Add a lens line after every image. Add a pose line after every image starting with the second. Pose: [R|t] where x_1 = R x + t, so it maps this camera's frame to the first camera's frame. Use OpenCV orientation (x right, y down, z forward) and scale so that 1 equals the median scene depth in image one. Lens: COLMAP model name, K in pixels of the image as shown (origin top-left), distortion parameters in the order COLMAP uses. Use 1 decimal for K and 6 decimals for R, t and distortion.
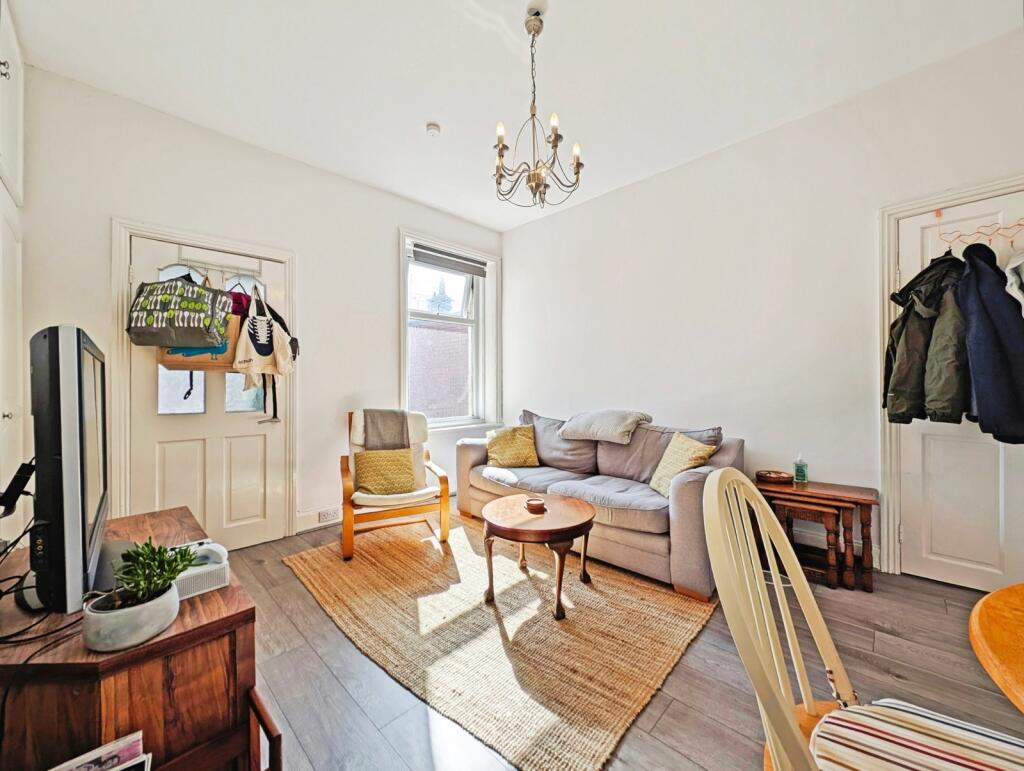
lens RADIAL K [[393.8, 0, 513.9], [0, 393.8, 388.3], [0, 0, 1]] dist [0.013972, -0.000129]
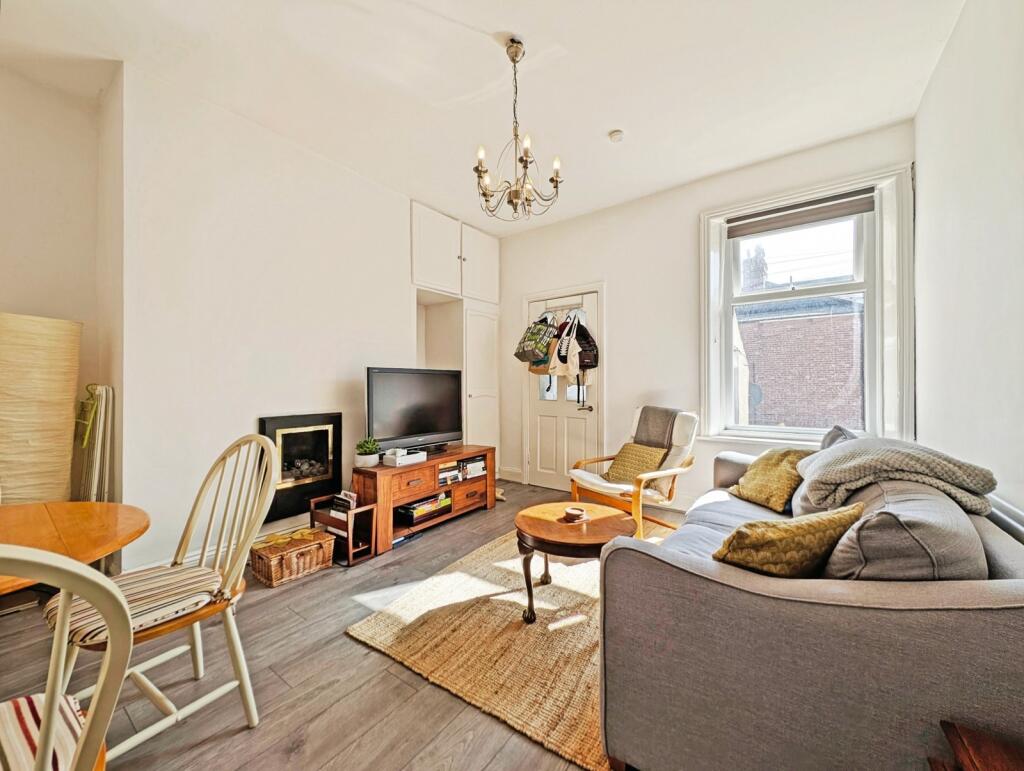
lens RADIAL K [[393.8, 0, 513.9], [0, 393.8, 388.3], [0, 0, 1]] dist [0.013972, -0.000129]
pose [[0.159551, 0.017187, -0.987040, 1.009962], [-0.008040, 0.999838, 0.016110, -0.016081], [0.987157, 0.005365, 0.159664, 0.753454]]
